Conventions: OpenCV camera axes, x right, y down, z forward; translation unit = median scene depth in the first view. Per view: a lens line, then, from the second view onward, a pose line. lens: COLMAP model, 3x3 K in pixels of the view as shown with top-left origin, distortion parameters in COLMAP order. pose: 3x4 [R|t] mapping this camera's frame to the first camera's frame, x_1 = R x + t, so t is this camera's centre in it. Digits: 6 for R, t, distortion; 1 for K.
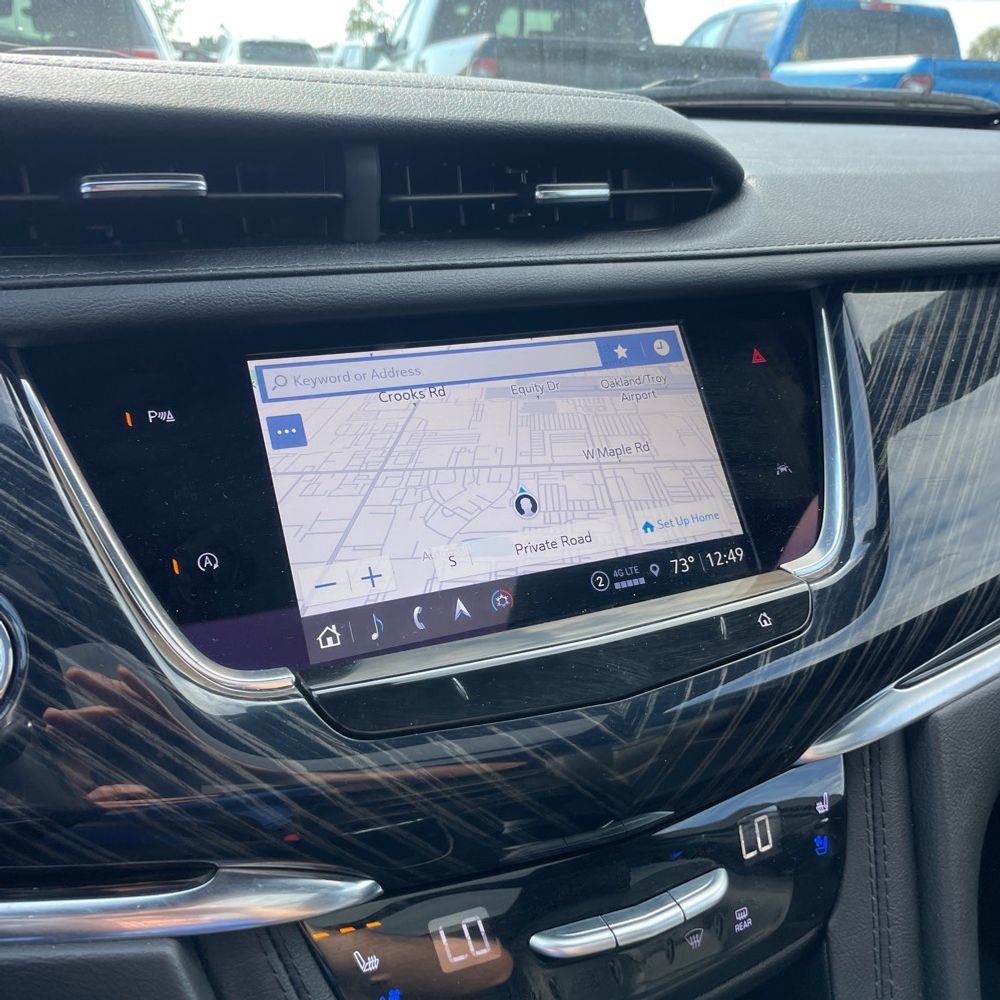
lens RADIAL K [[1024.5, 0, 513.5], [0, 1024.5, 495.8], [0, 0, 1]] dist [0.033007, 0.000000]
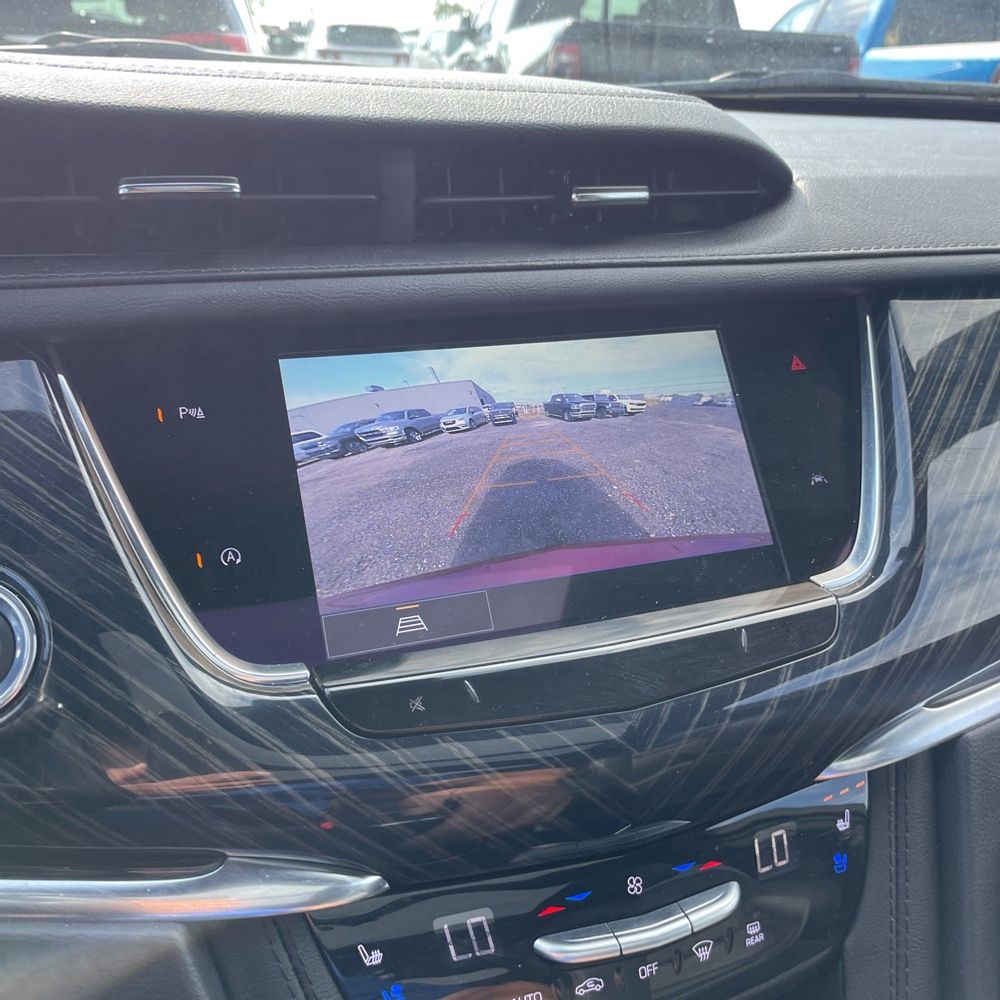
lens RADIAL K [[1024.5, 0, 518.4], [0, 1024.5, 493.0], [0, 0, 1]] dist [0.033007, 0.000000]
pose [[0.997423, 0.031963, -0.064235, 0.044379], [-0.031252, 0.999439, 0.012051, -0.017499], [0.064584, -0.010012, 0.997862, -0.001494]]
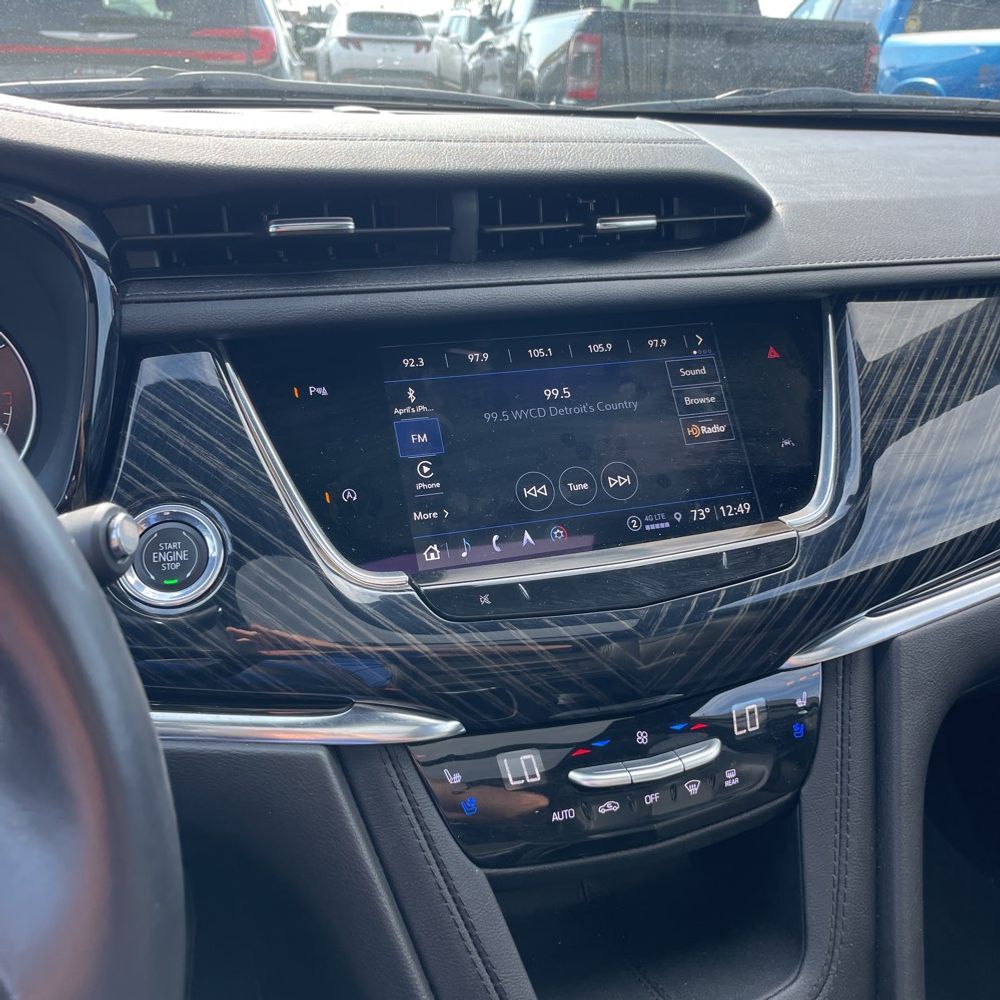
lens RADIAL K [[1024.5, 0, 516.3], [0, 1024.5, 501.7], [0, 0, 1]] dist [0.033007, 0.000000]
pose [[0.995852, 0.033491, -0.084600, 0.043461], [-0.030783, 0.998977, 0.033121, 0.016547], [0.085622, -0.030380, 0.995864, -0.327669]]
